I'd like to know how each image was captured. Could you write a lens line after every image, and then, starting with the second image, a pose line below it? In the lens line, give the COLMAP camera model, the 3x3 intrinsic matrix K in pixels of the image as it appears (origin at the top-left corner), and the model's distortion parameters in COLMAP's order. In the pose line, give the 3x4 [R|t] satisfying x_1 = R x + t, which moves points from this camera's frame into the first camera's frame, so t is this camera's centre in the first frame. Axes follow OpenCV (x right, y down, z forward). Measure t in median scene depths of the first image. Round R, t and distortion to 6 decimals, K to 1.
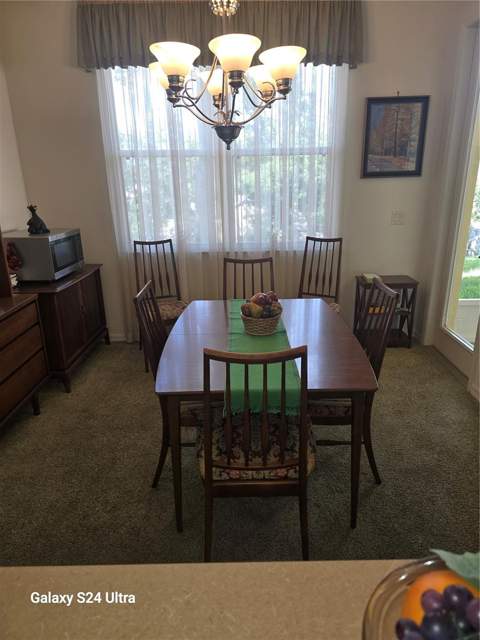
lens RADIAL K [[419.5, 0, 239.2], [0, 419.5, 312.3], [0, 0, 1]] dist [0.051388, -0.001813]
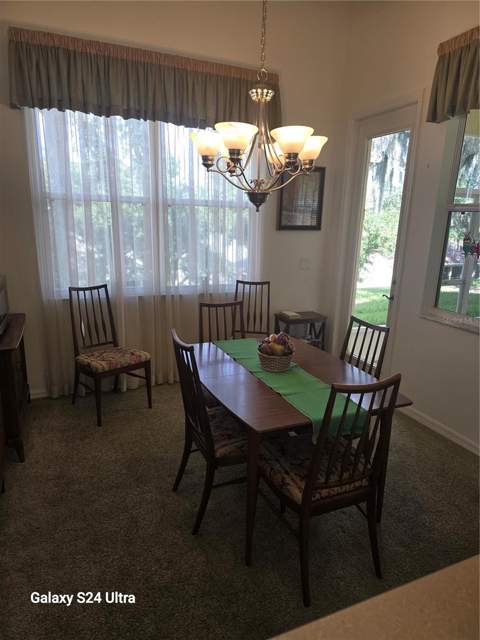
lens RADIAL K [[417.7, 0, 240.0], [0, 417.7, 320.0], [0, 0, 1]] dist [0.069061, -0.001344]
pose [[0.923560, -0.050571, 0.380104, -0.258605], [0.076622, 0.995612, -0.053713, -0.016793], [-0.375720, 0.078731, 0.923383, -0.006565]]
